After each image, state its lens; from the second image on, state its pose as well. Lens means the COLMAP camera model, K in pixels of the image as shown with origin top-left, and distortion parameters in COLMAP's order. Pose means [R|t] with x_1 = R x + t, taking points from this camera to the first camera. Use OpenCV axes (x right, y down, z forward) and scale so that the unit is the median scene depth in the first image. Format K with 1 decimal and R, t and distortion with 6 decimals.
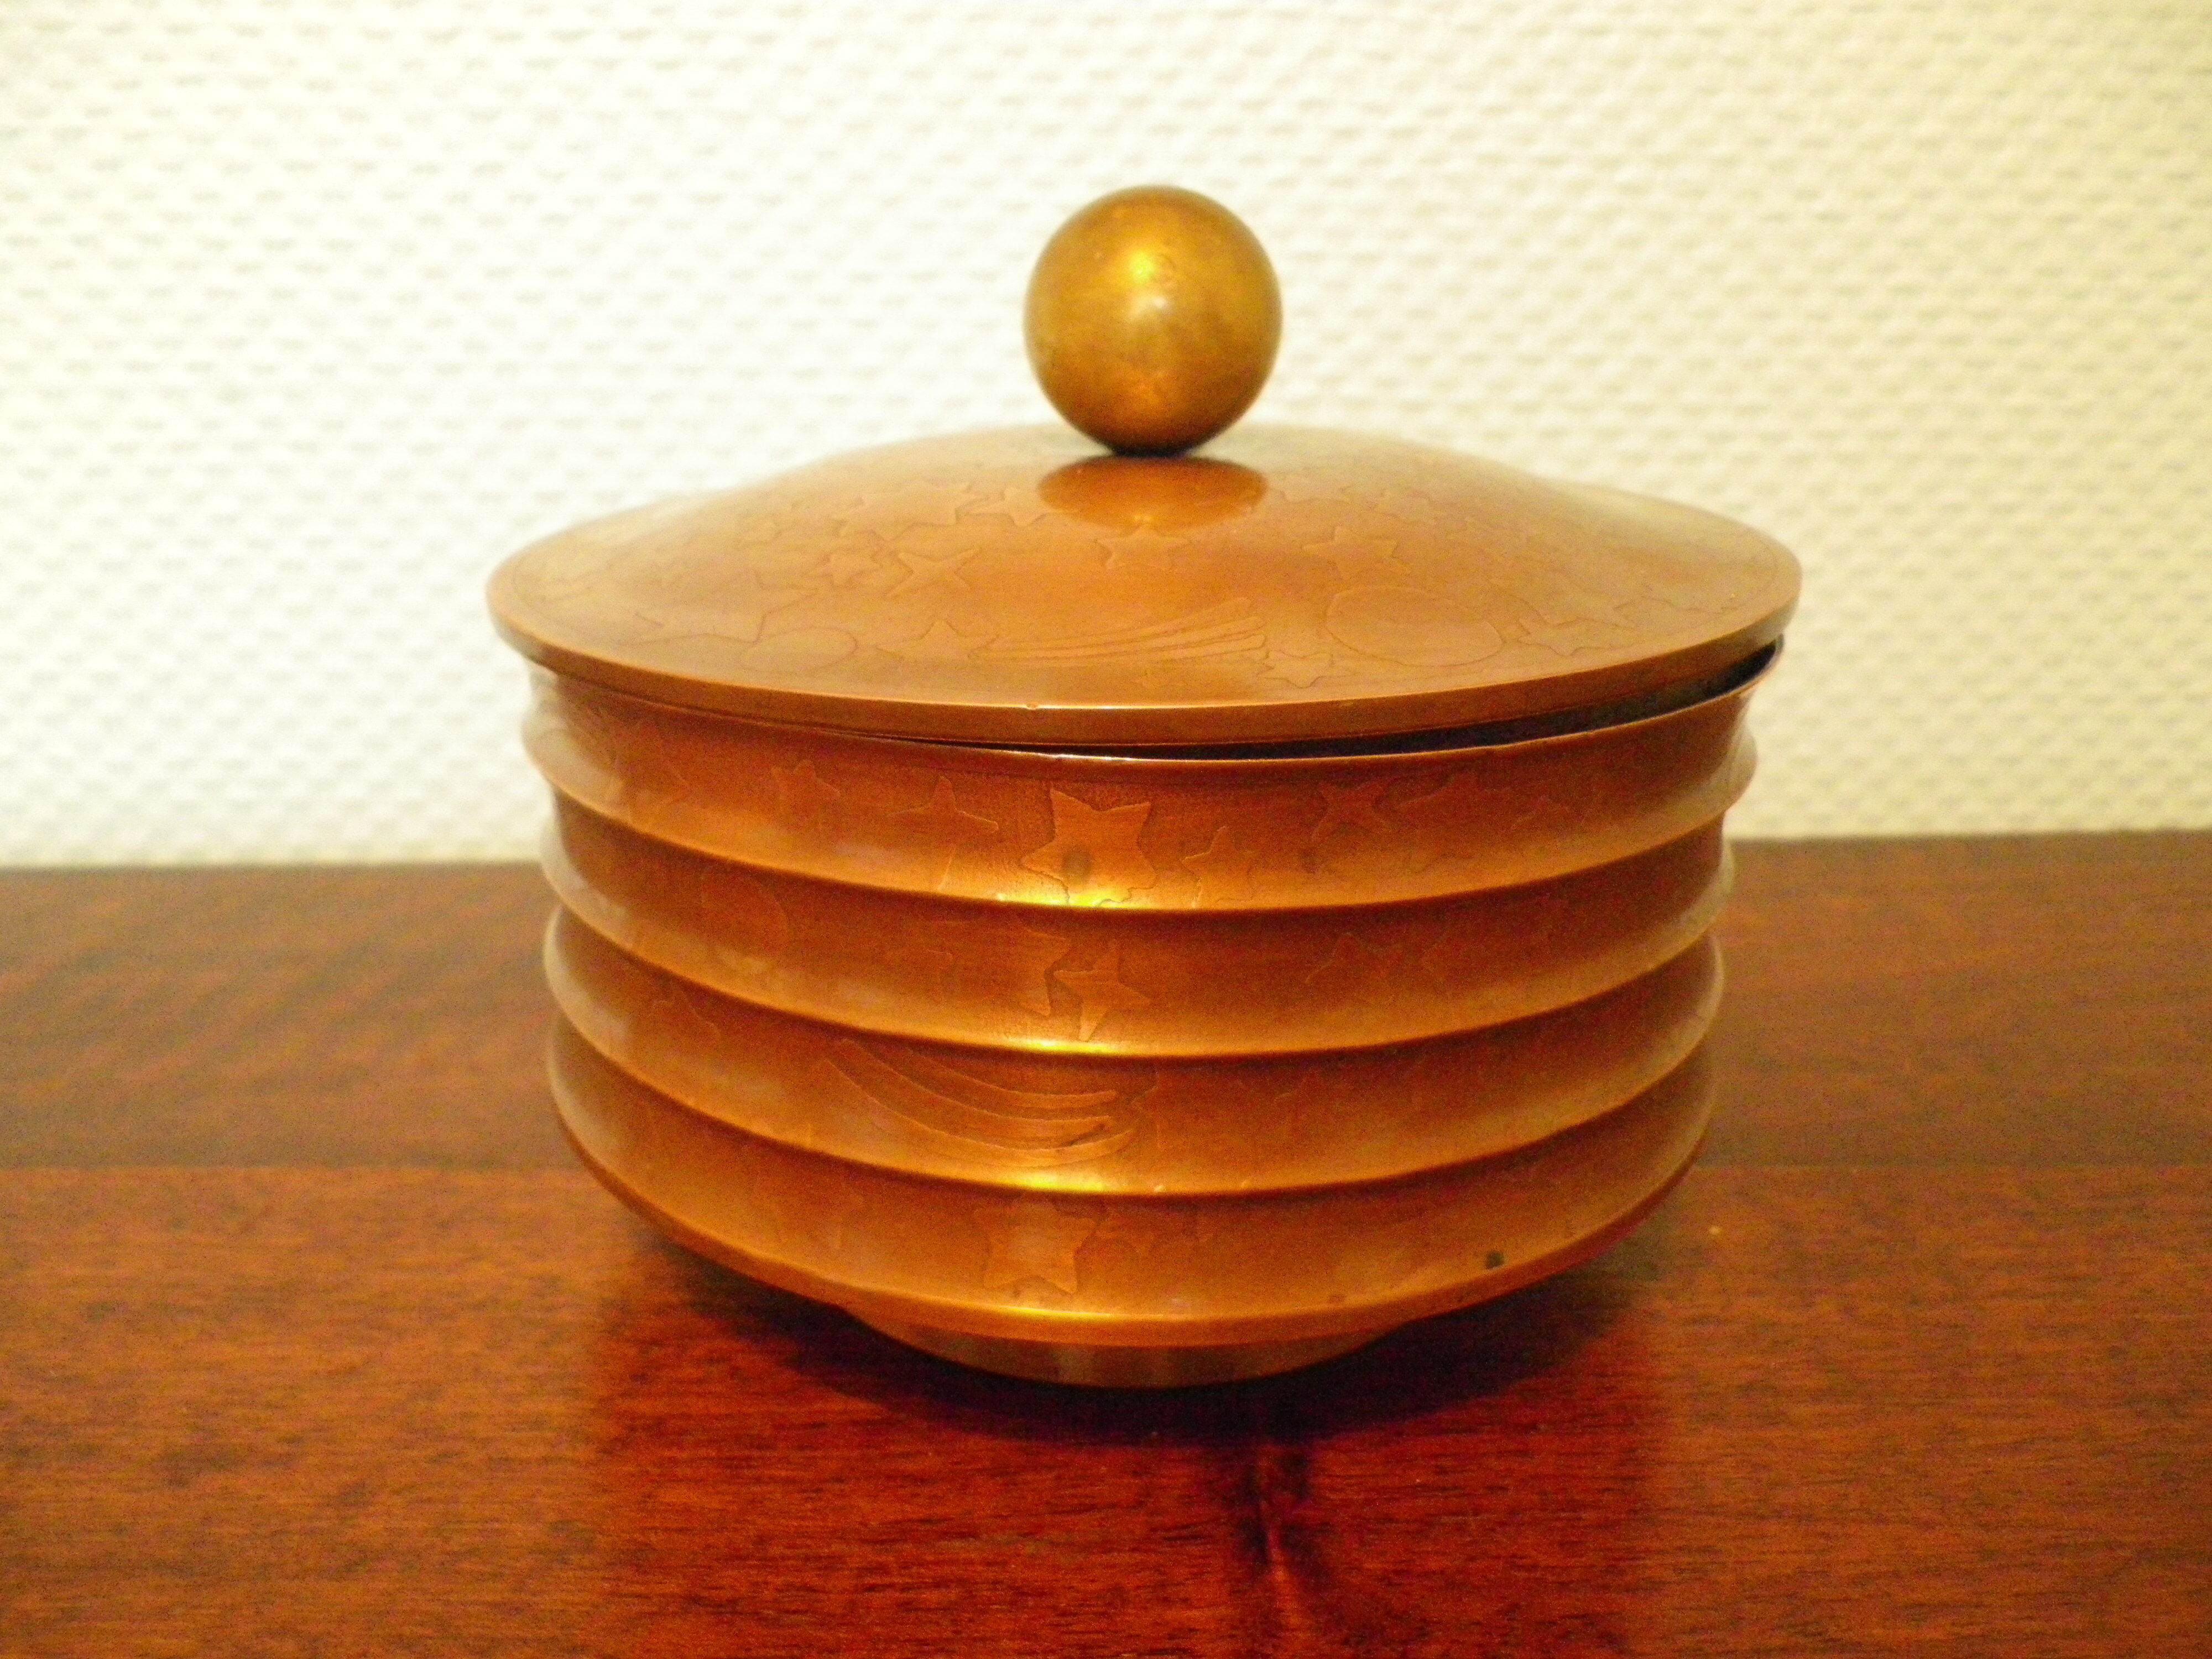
lens RADIAL K [[1689.9, 0, 1106.0], [0, 1689.9, 829.5], [0, 0, 1]] dist [-0.002892, 0.001154]
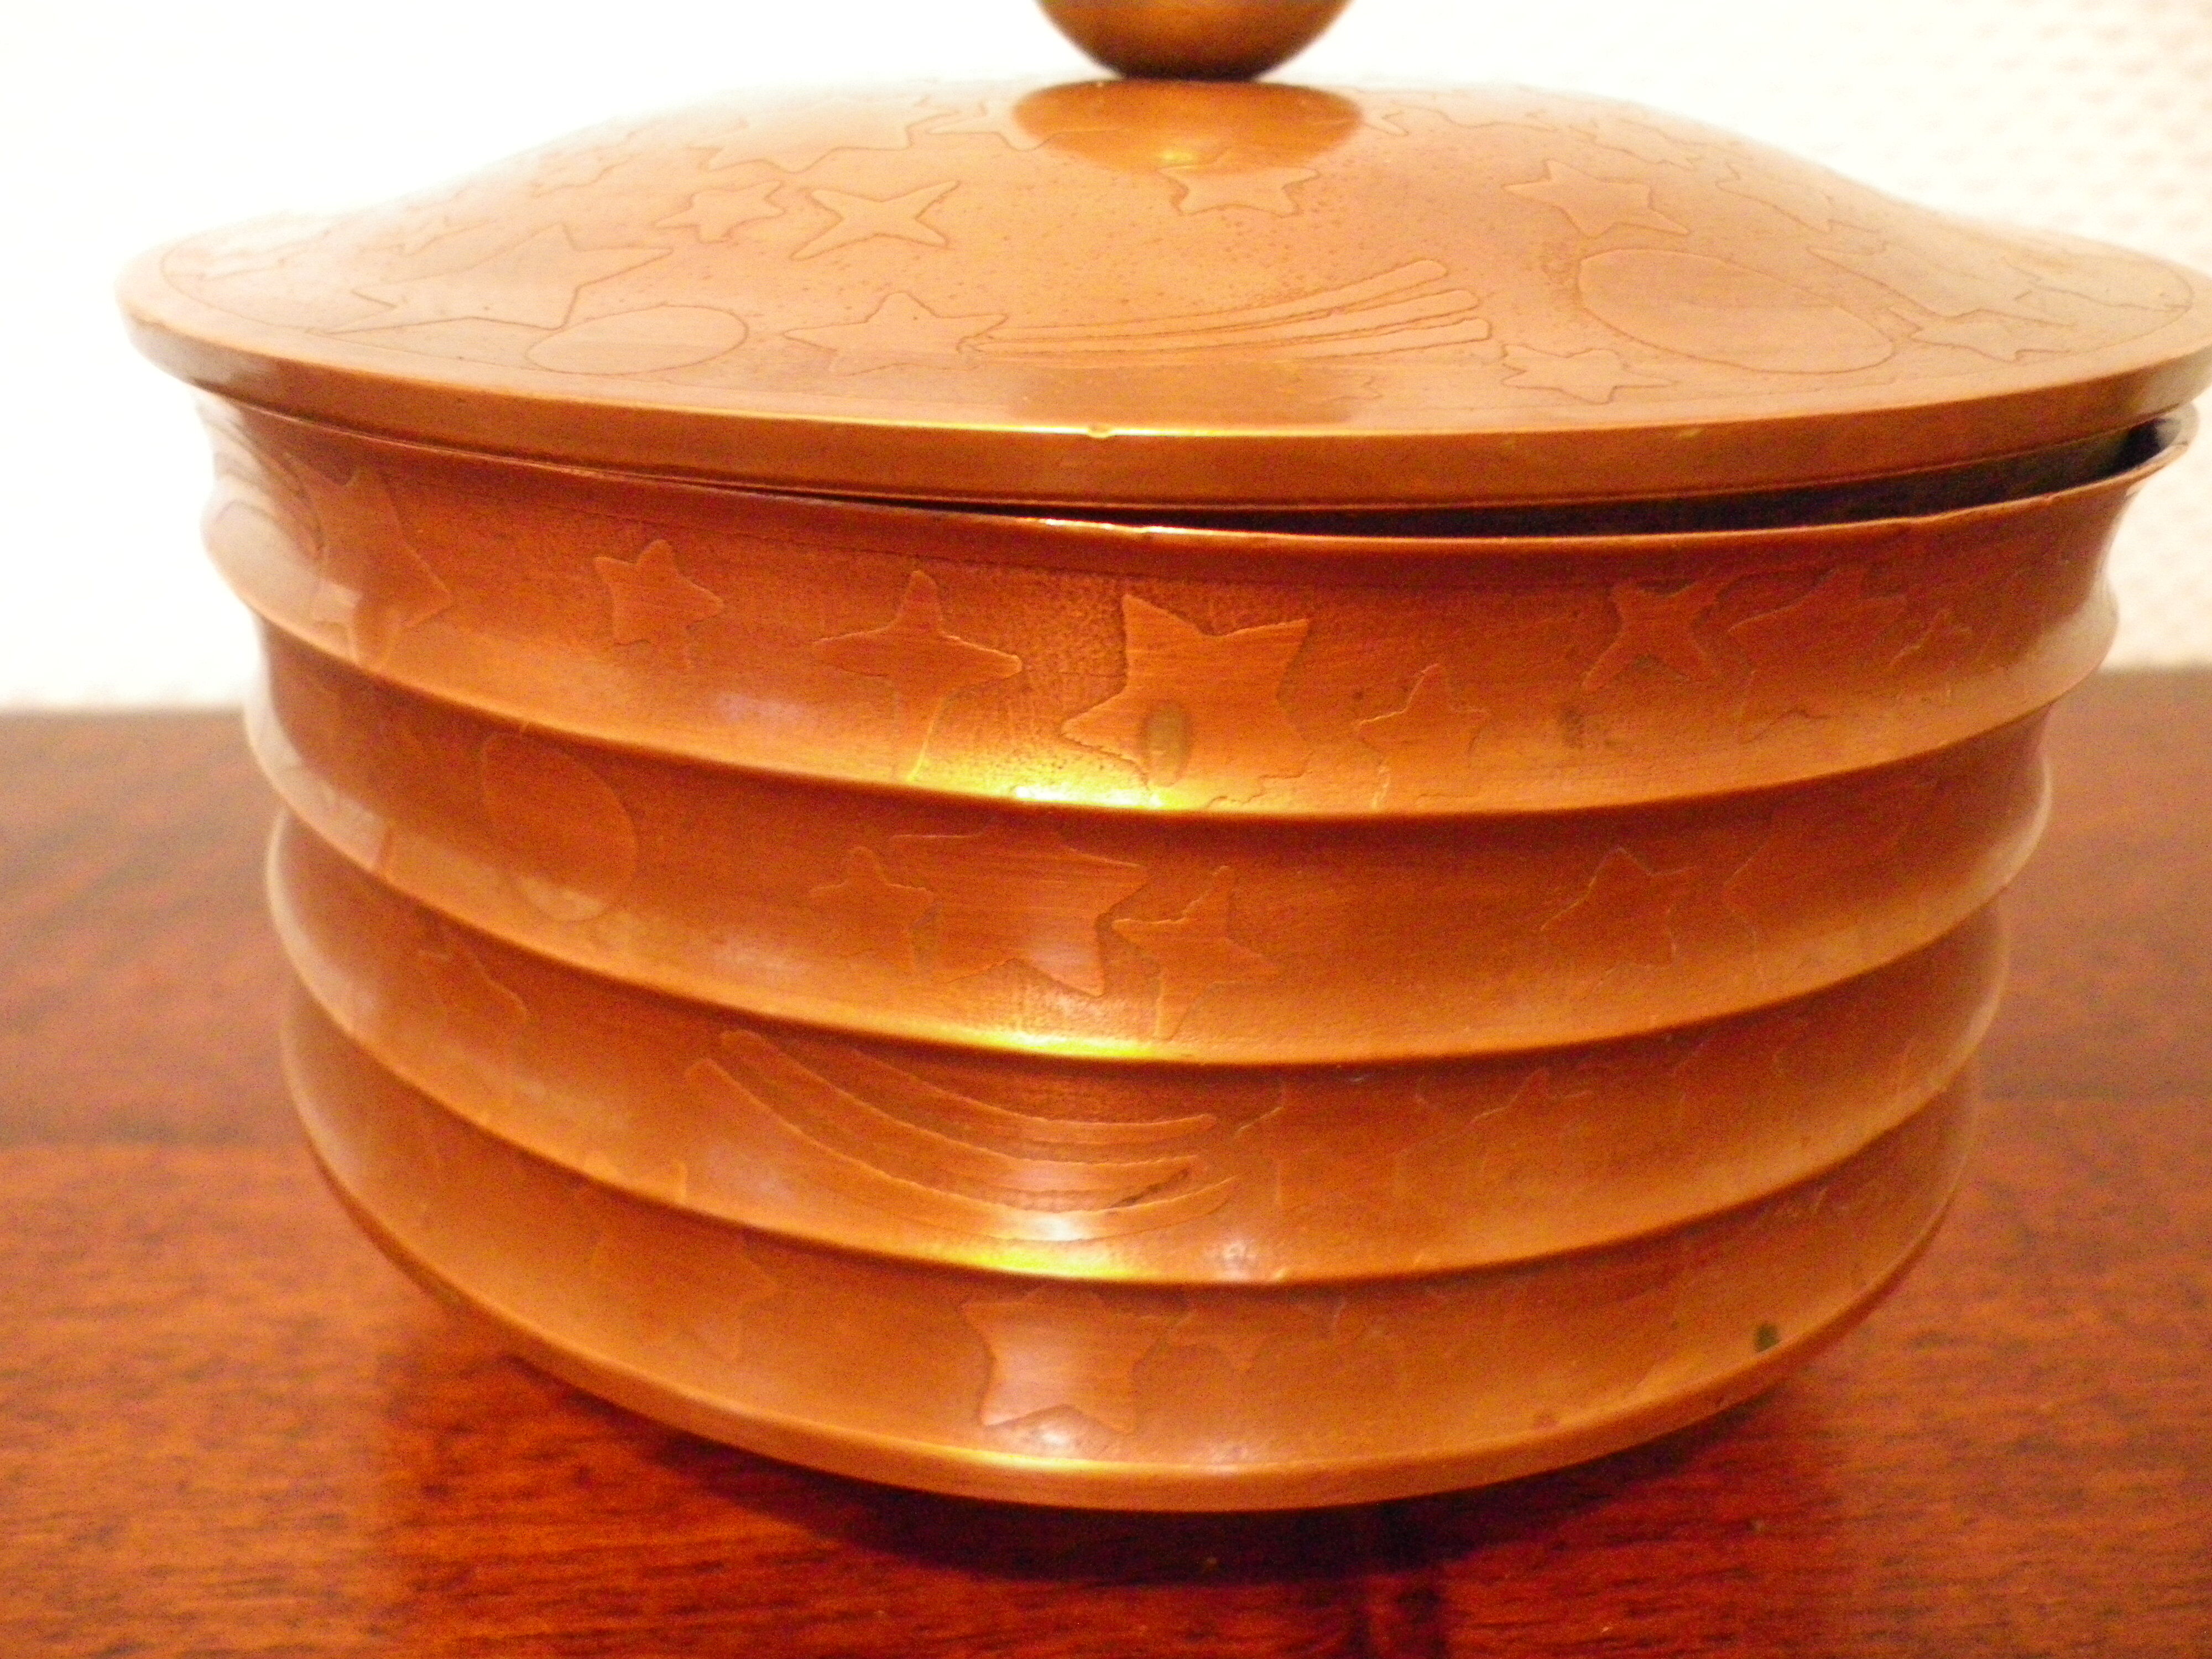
lens RADIAL K [[1689.9, 0, 1106.0], [0, 1689.9, 829.5], [0, 0, 1]] dist [-0.002892, 0.001154]
pose [[0.997191, -0.008594, 0.074409, -0.063191], [0.001215, 0.995121, 0.098655, -0.001943], [-0.074894, -0.098287, 0.992336, 0.370055]]
